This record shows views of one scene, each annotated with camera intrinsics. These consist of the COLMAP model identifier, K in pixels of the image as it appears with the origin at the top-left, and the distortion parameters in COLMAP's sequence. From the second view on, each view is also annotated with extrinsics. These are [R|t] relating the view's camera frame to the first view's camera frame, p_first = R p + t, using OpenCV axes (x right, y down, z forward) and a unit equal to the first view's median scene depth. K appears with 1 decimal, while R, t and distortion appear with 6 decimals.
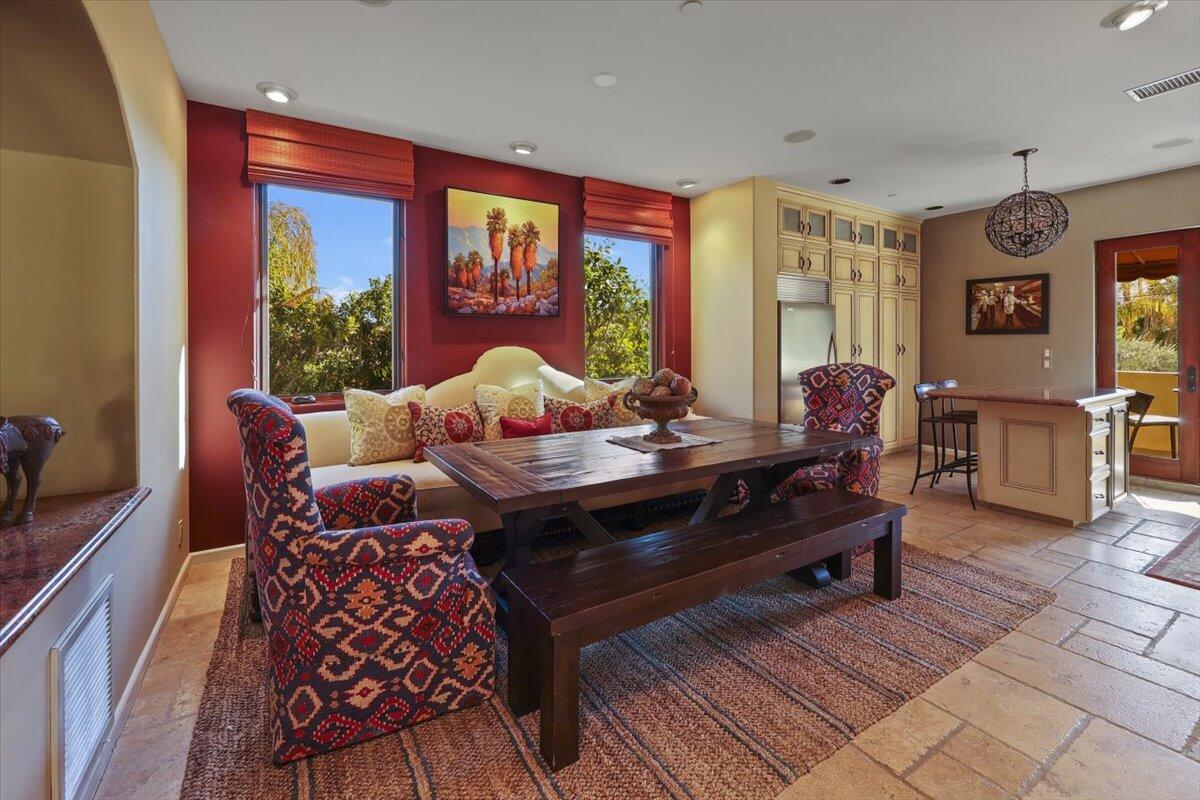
lens RADIAL K [[505.0, 0, 594.9], [0, 505.0, 343.1], [0, 0, 1]] dist [-0.001304, 0.000111]
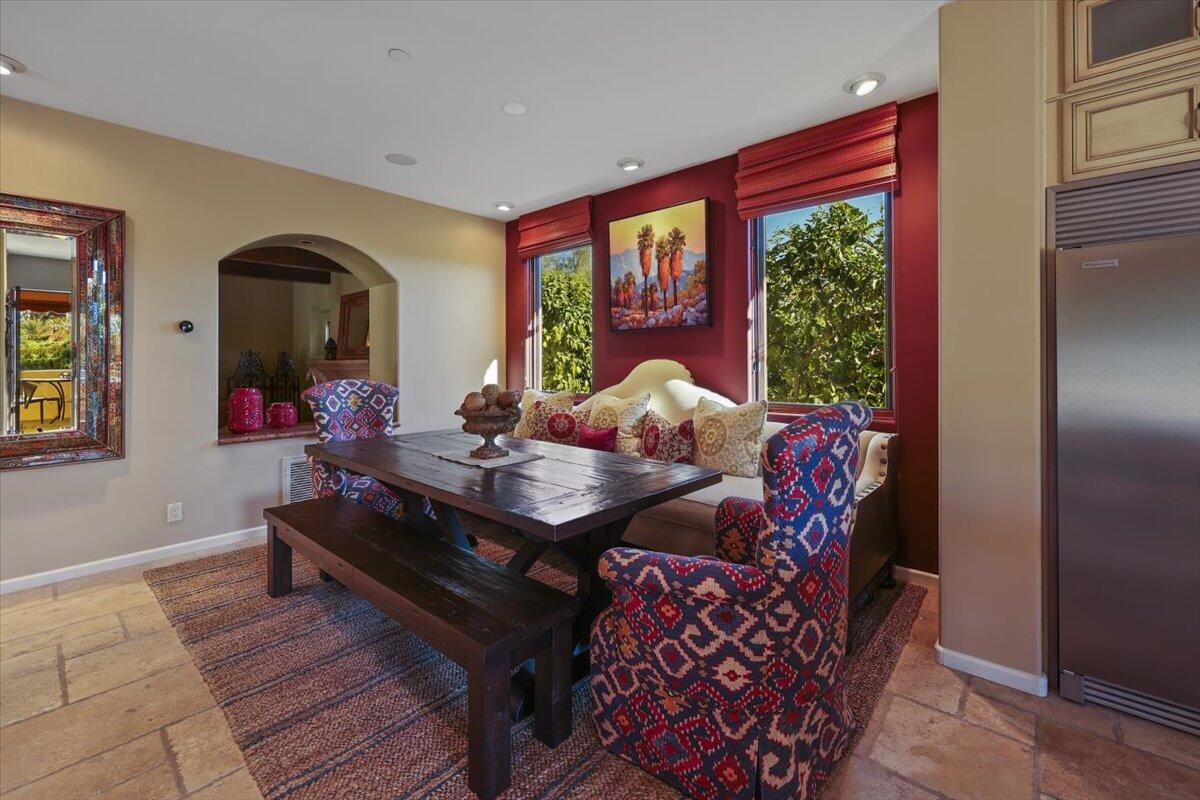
lens RADIAL K [[501.8, 0, 602.8], [0, 501.8, 353.3], [0, 0, 1]] dist [0.001143, 0.000141]
pose [[0.279053, -0.008538, -0.960238, 0.831569], [0.010769, 0.999925, -0.005761, -0.001141], [0.960215, -0.008734, 0.279124, 0.681148]]
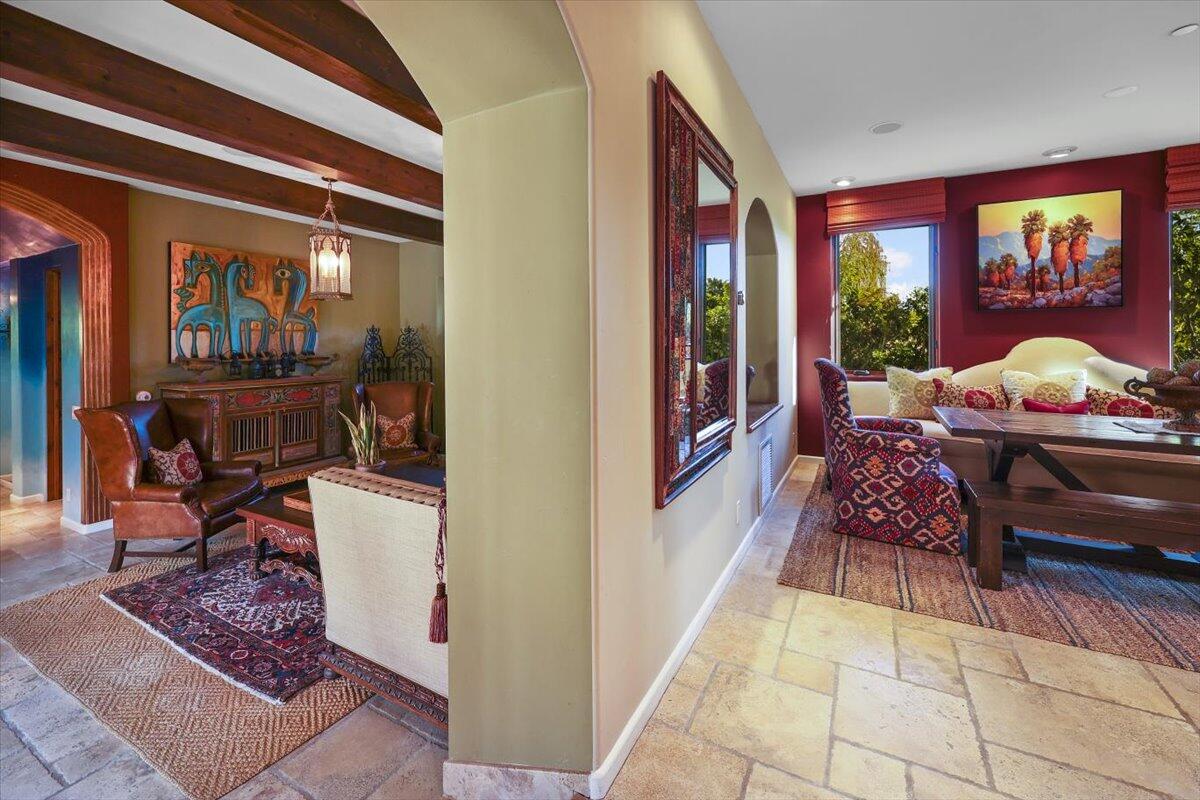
lens RADIAL K [[505.0, 0, 594.9], [0, 505.0, 343.1], [0, 0, 1]] dist [-0.001304, 0.000111]
pose [[0.496885, 0.010323, -0.867755, 0.306732], [0.007158, 0.999846, 0.015993, -0.005886], [0.867787, -0.014158, 0.496735, -0.400349]]
